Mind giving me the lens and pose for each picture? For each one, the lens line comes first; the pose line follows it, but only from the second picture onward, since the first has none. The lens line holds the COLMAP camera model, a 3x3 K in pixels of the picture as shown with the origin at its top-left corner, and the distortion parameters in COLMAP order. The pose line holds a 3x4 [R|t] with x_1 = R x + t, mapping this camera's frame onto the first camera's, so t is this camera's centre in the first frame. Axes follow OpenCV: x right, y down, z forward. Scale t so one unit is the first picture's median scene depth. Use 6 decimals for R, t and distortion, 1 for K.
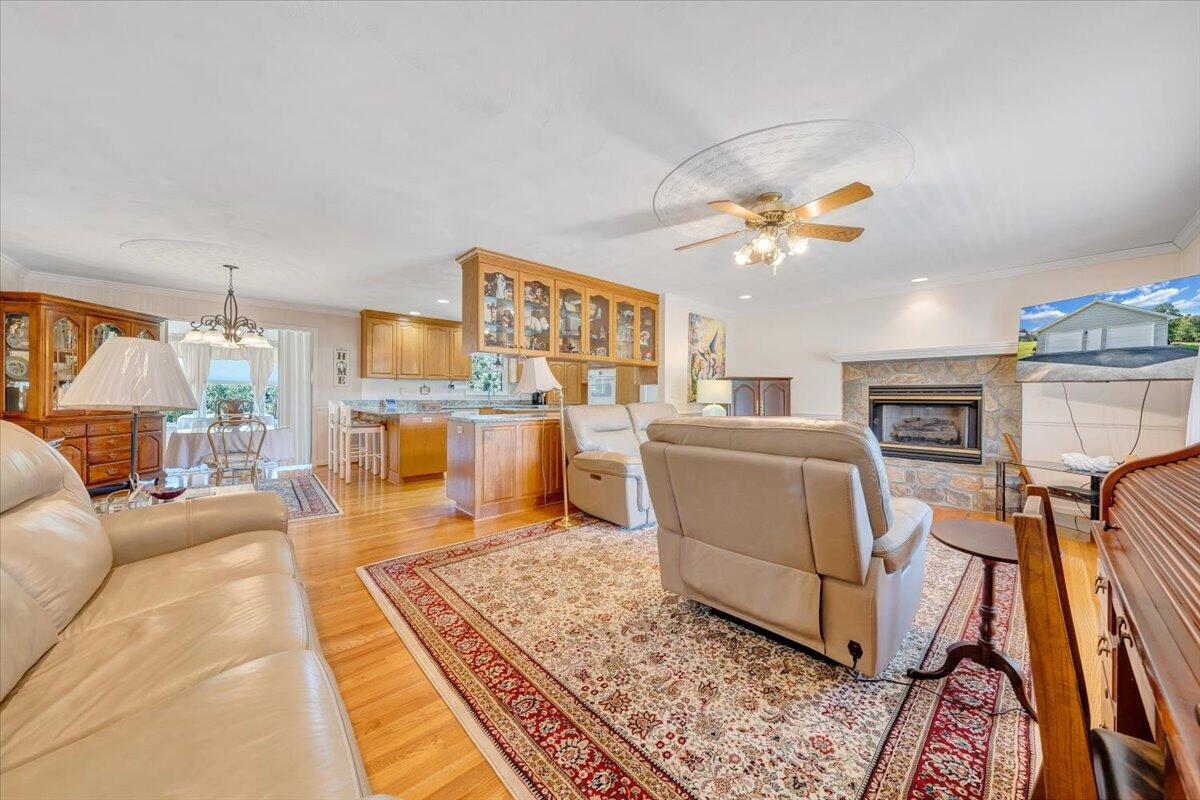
lens RADIAL K [[410.6, 0, 607.8], [0, 410.6, 395.7], [0, 0, 1]] dist [-0.000723, 0.000495]
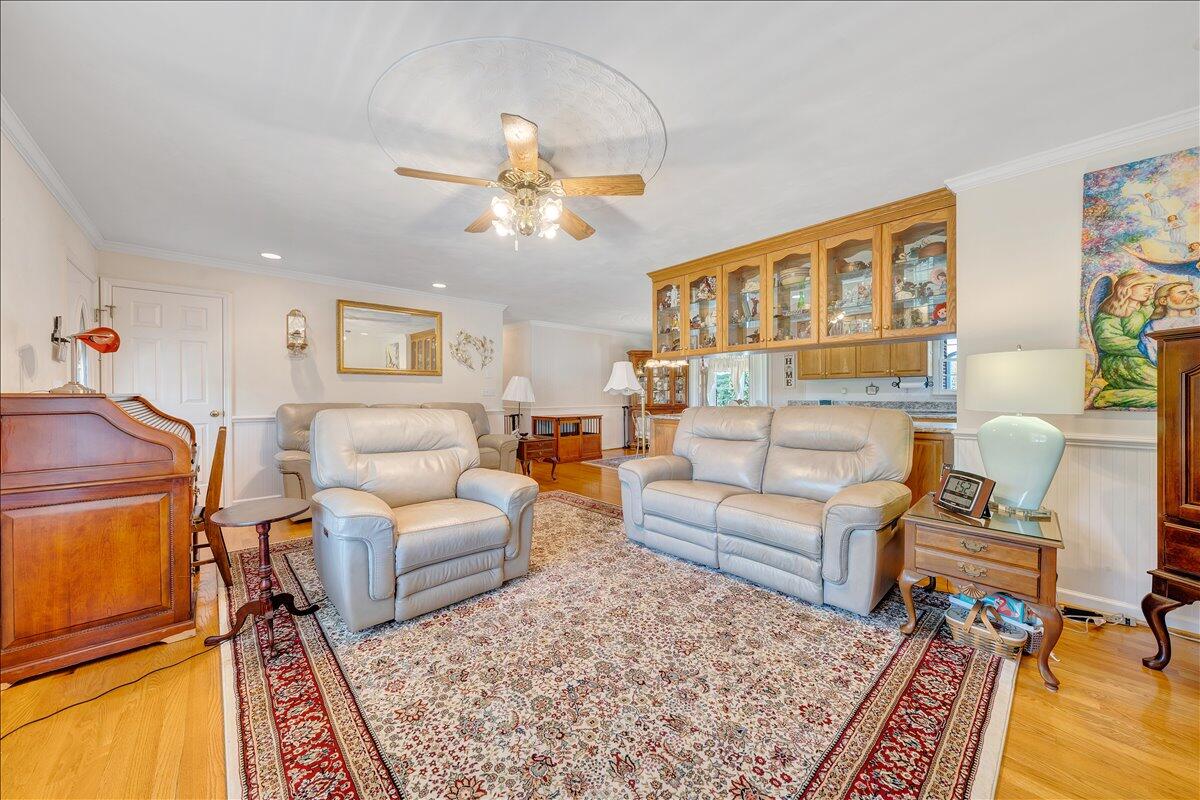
lens RADIAL K [[410.6, 0, 590.2], [0, 410.6, 405.9], [0, 0, 1]] dist [-0.000723, 0.000495]
pose [[-0.019375, 0.019537, -0.999621, 1.562364], [0.009240, 0.999770, 0.019361, -0.000104], [0.999770, -0.008862, -0.019551, 1.466870]]
